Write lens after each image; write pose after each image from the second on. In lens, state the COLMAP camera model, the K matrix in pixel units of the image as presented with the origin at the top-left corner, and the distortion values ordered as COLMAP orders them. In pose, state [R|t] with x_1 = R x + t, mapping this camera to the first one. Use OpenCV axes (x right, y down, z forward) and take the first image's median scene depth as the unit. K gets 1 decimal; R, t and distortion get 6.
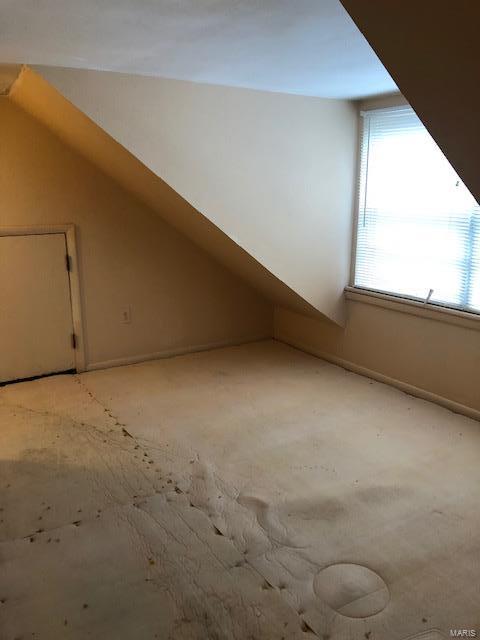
lens RADIAL K [[527.3, 0, 239.7], [0, 527.3, 320.6], [0, 0, 1]] dist [0.029549, -0.027067]
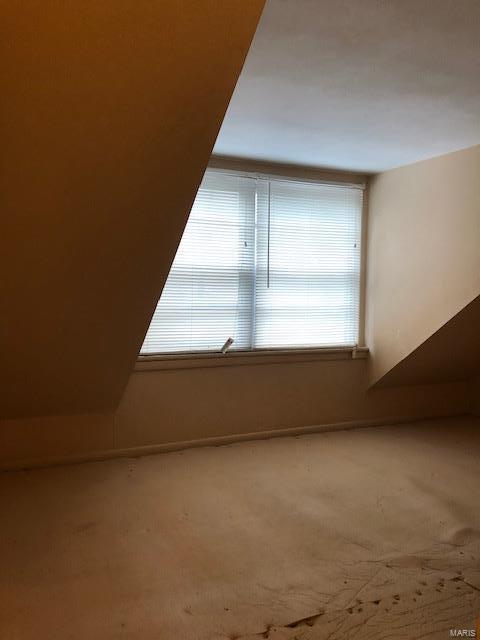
lens RADIAL K [[527.3, 0, 219.7], [0, 527.3, 314.1], [0, 0, 1]] dist [0.029549, -0.027067]
pose [[0.164150, -0.066617, 0.984183, -0.923361], [0.236328, 0.971317, 0.026330, -0.185123], [-0.957708, 0.228268, 0.175185, 1.061333]]
